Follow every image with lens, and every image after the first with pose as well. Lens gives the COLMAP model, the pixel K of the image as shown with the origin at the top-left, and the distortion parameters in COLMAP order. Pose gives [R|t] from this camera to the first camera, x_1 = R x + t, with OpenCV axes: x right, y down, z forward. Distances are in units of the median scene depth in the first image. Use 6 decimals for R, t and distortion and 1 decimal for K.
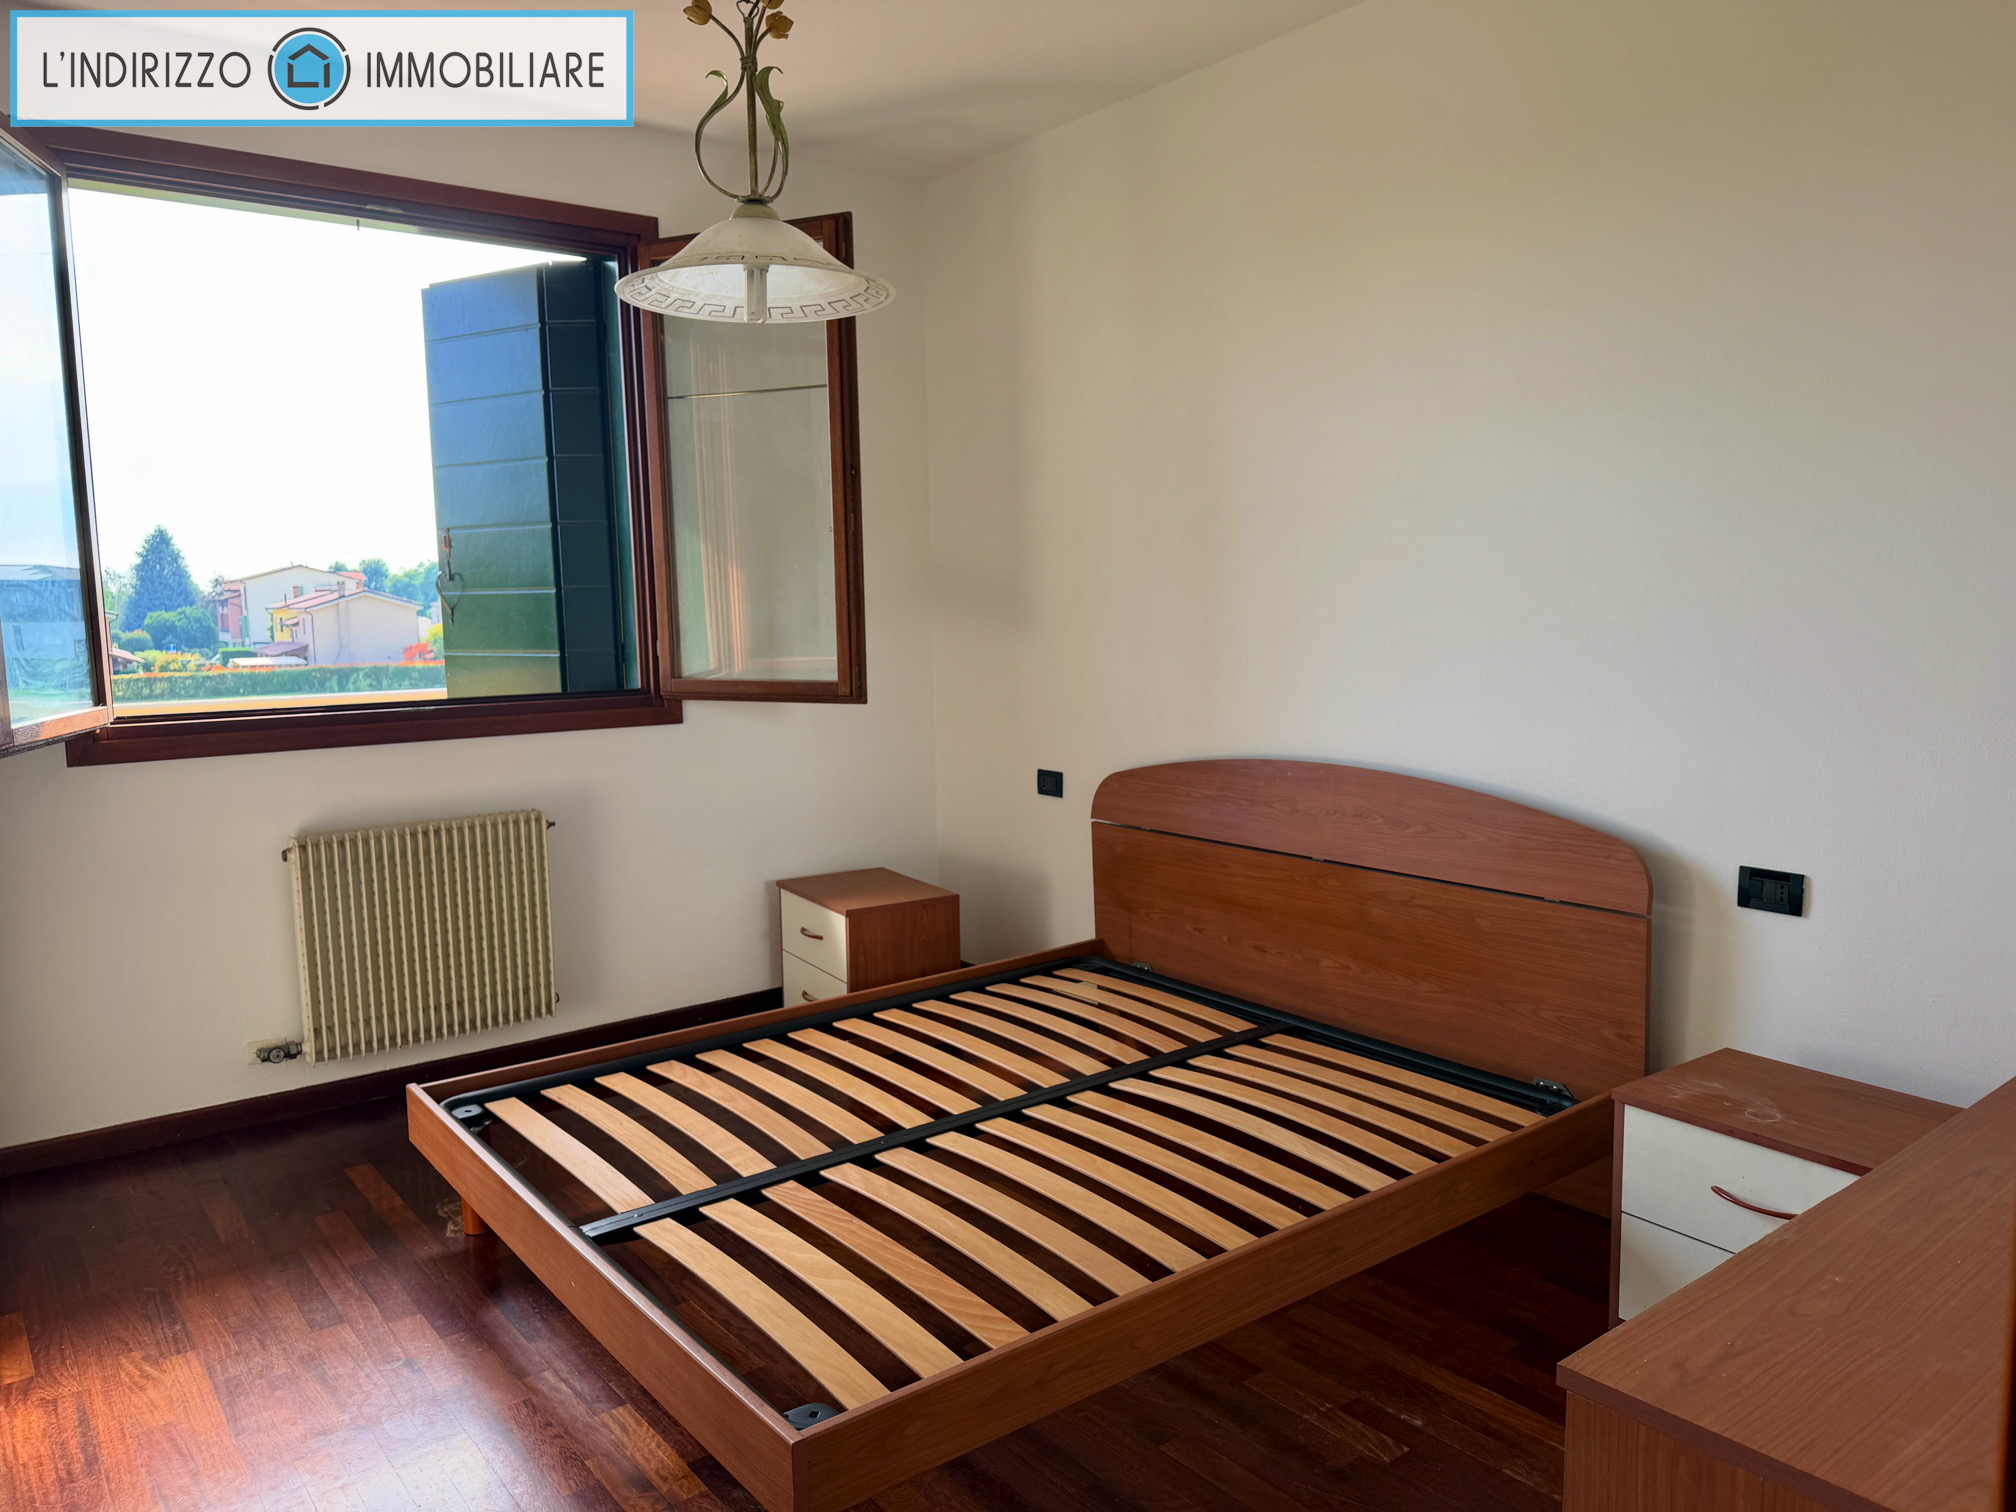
lens RADIAL K [[1406.6, 0, 1002.8], [0, 1406.6, 760.0], [0, 0, 1]] dist [0.136014, -0.233579]
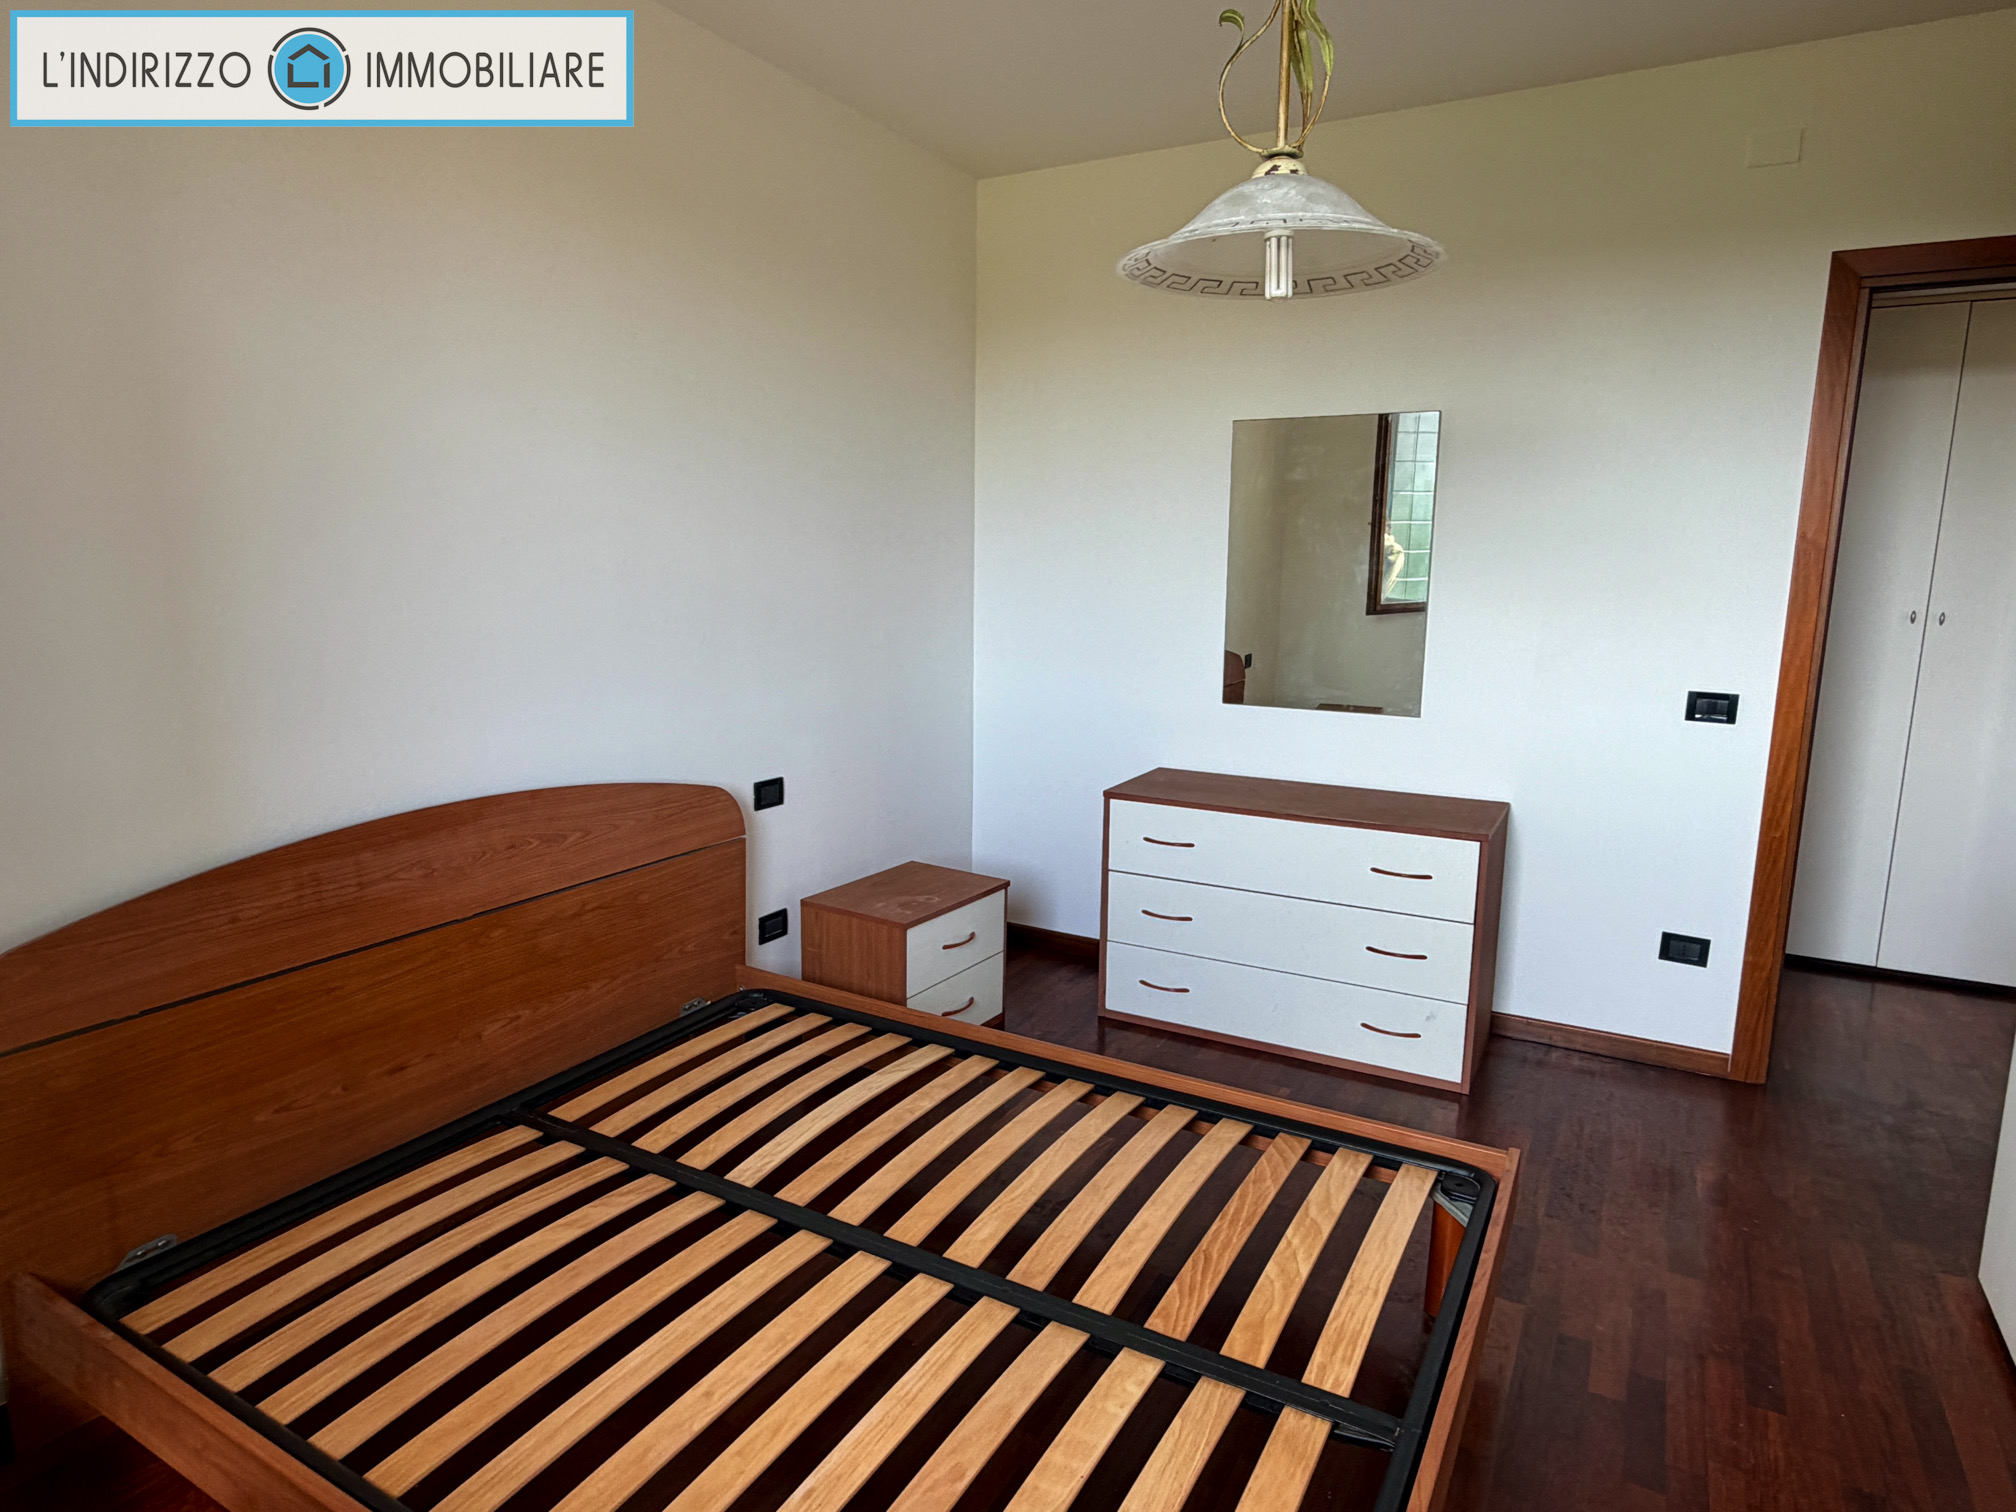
lens RADIAL K [[1185.6, 0, 1008.0], [0, 1185.6, 756.0], [0, 0, 1]] dist [0.003760, 0.001345]
pose [[-0.389205, -0.145779, 0.909543, -0.542788], [0.098864, 0.975084, 0.198589, -0.134269], [-0.915830, 0.167213, -0.365095, 0.989941]]
